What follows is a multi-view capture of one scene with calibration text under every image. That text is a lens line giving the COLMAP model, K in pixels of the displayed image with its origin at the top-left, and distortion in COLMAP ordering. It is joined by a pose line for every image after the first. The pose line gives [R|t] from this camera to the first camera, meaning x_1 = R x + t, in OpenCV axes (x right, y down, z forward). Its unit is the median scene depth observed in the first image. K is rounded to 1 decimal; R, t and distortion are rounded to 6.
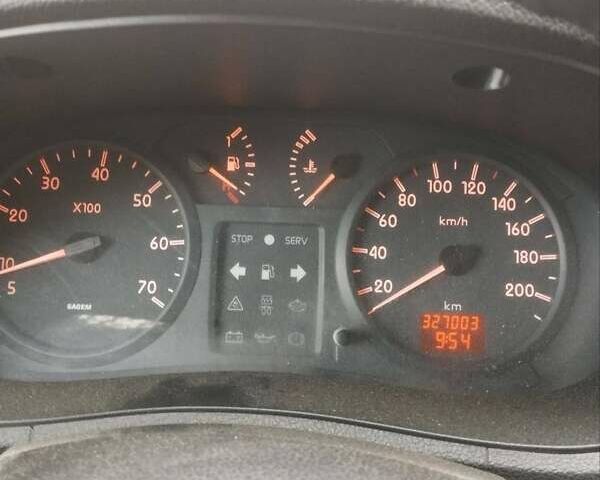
lens RADIAL K [[716.2, 0, 300.0], [0, 716.2, 240.0], [0, 0, 1]] dist [0.090114, -0.013233]
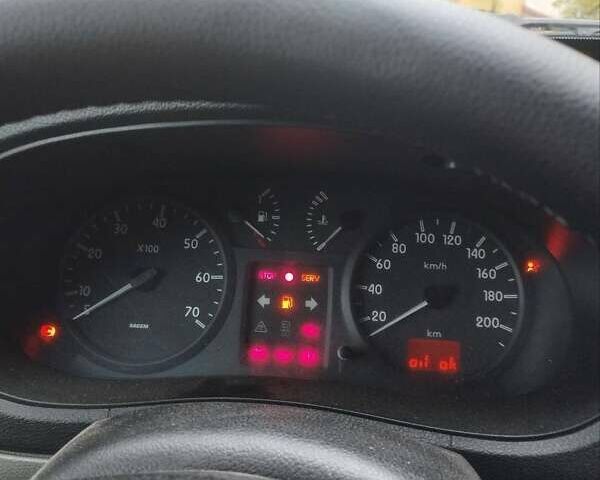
lens RADIAL K [[716.2, 0, 300.0], [0, 716.2, 240.0], [0, 0, 1]] dist [0.090114, -0.013233]
pose [[0.999463, 0.023707, -0.022599, 0.003166], [-0.025330, 0.996901, -0.074480, 0.028685], [0.020763, 0.075012, 0.996966, -0.267638]]
